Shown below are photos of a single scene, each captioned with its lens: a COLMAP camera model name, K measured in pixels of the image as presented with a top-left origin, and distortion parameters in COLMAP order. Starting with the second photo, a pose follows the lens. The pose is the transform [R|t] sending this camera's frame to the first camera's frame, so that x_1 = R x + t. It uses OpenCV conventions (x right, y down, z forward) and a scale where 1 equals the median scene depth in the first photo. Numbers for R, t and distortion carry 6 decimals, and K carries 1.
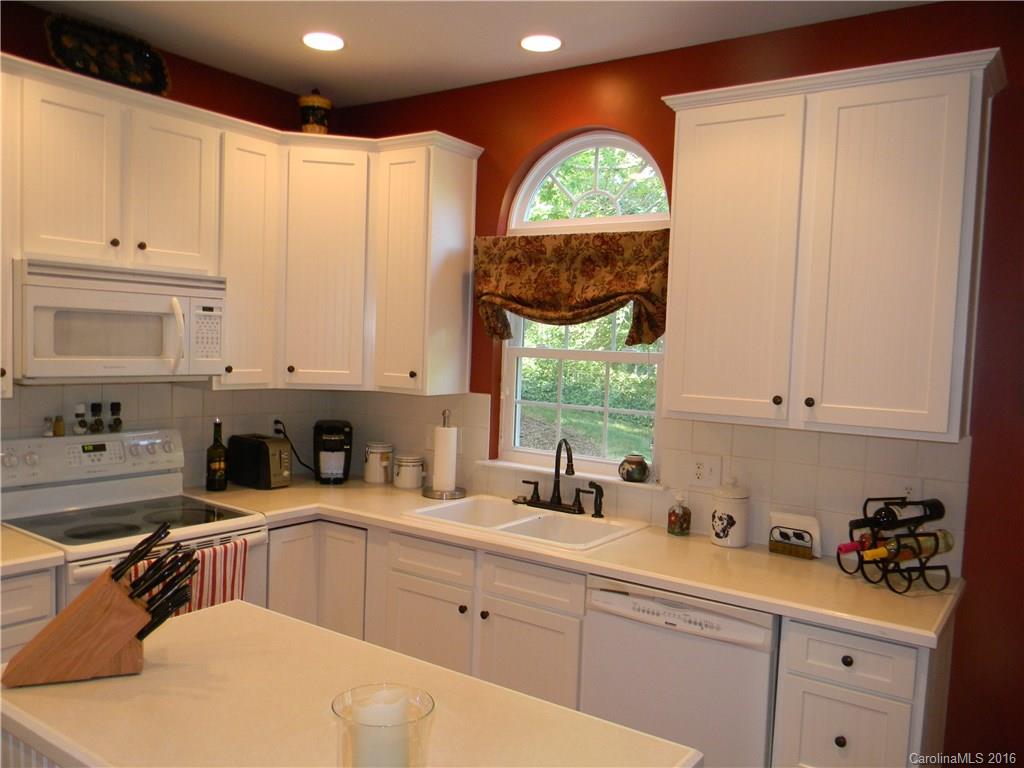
lens RADIAL K [[807.0, 0, 497.1], [0, 807.0, 394.1], [0, 0, 1]] dist [-0.003262, -0.006608]
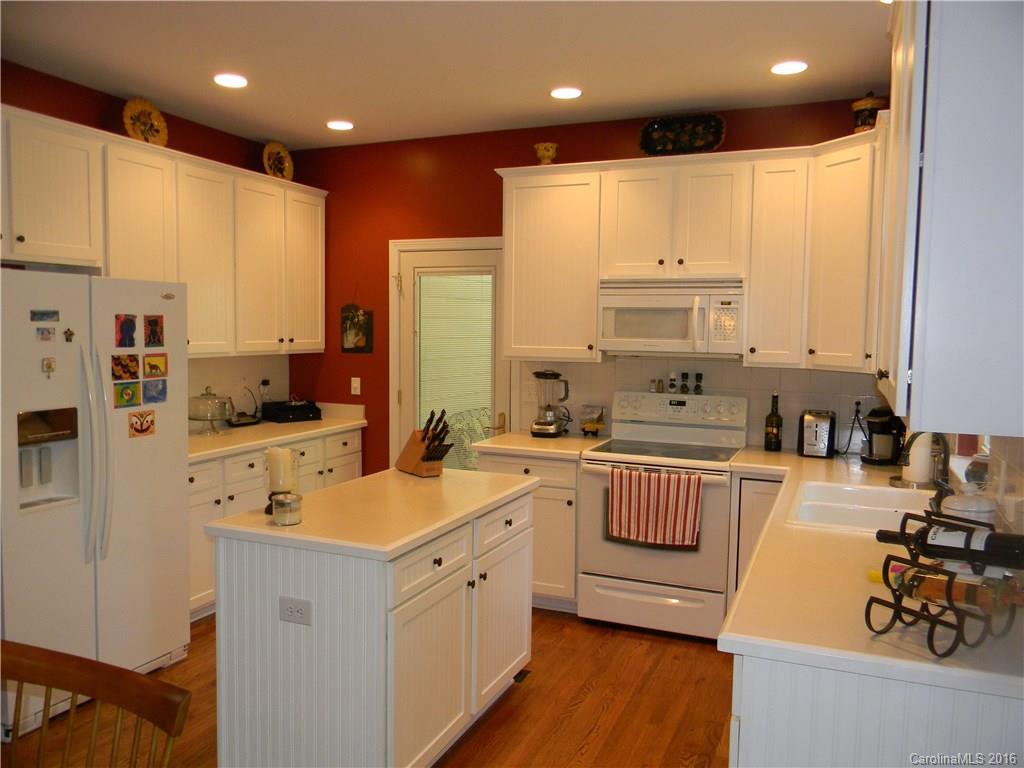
lens RADIAL K [[807.0, 0, 519.5], [0, 807.0, 392.8], [0, 0, 1]] dist [-0.003262, -0.006608]
pose [[0.238177, 0.048915, -0.969989, 0.839916], [-0.068928, 0.997064, 0.033356, 0.019289], [0.968773, 0.058915, 0.240849, 0.365005]]
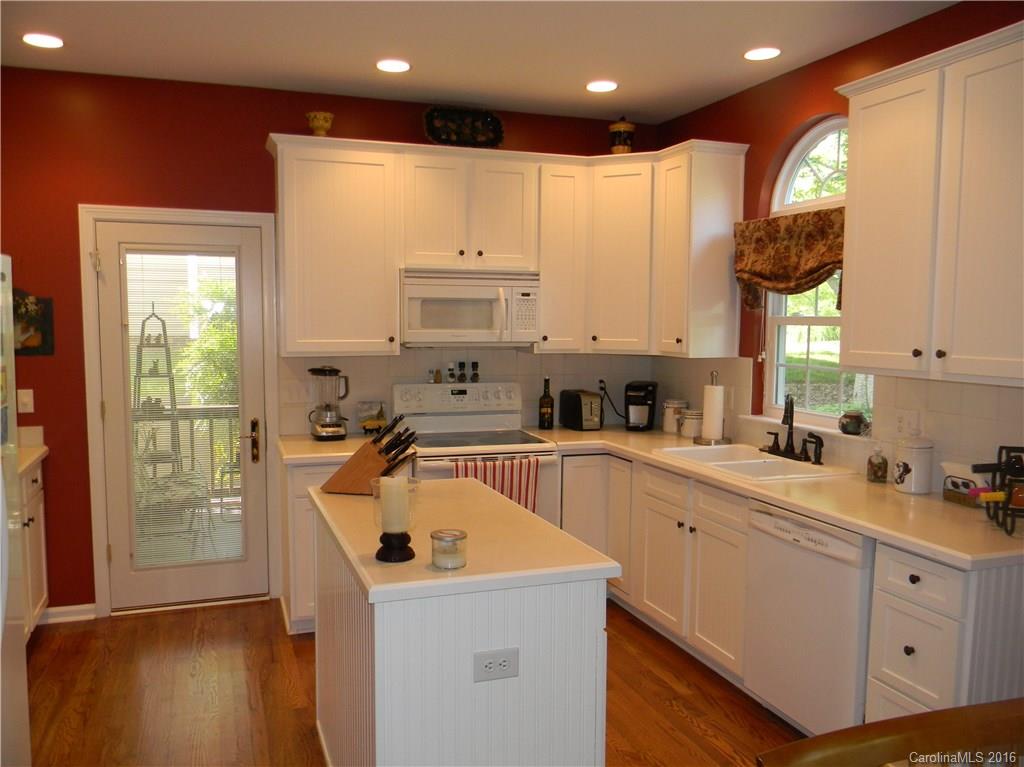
lens RADIAL K [[807.0, 0, 510.8], [0, 807.0, 393.7], [0, 0, 1]] dist [-0.003262, -0.006608]
pose [[0.824298, 0.022289, -0.565717, 0.413926], [-0.015034, 0.999734, 0.017483, 0.041838], [0.565956, -0.005906, 0.824414, -0.168383]]
